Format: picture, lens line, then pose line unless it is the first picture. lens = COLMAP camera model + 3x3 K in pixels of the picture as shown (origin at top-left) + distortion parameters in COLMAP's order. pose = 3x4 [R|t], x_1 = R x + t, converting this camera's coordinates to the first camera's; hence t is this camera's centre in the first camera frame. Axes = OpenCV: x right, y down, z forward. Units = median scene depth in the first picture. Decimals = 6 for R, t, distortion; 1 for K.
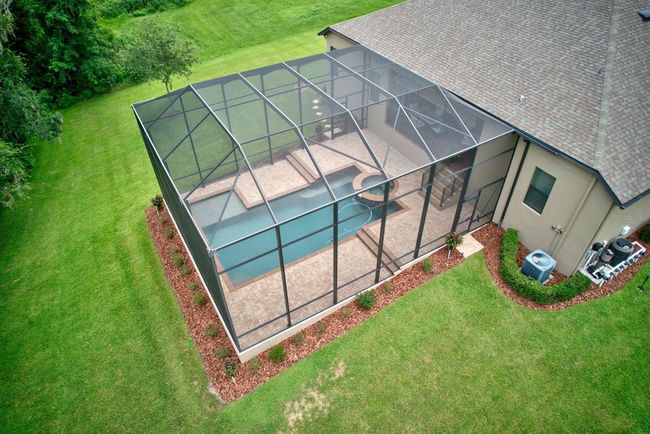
lens RADIAL K [[416.6, 0, 327.7], [0, 416.6, 219.8], [0, 0, 1]] dist [-0.078005, 0.072137]
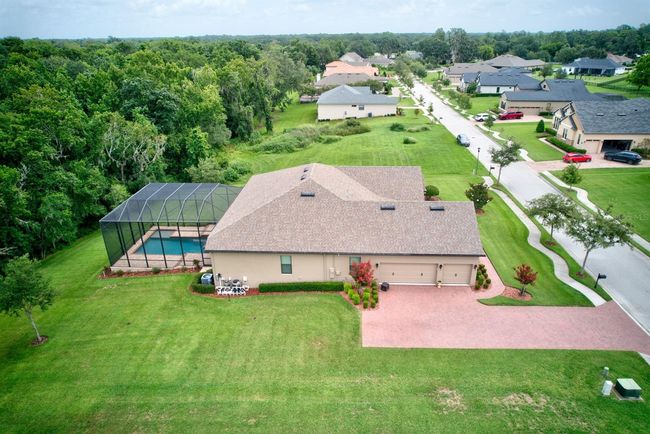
lens RADIAL K [[416.6, 0, 327.7], [0, 416.6, 219.8], [0, 0, 1]] dist [-0.078005, 0.072137]
pose [[0.823360, 0.231438, -0.518184, 1.972358], [-0.377976, 0.904722, -0.196501, 0.007609], [0.423335, 0.357652, 0.832390, -0.699368]]
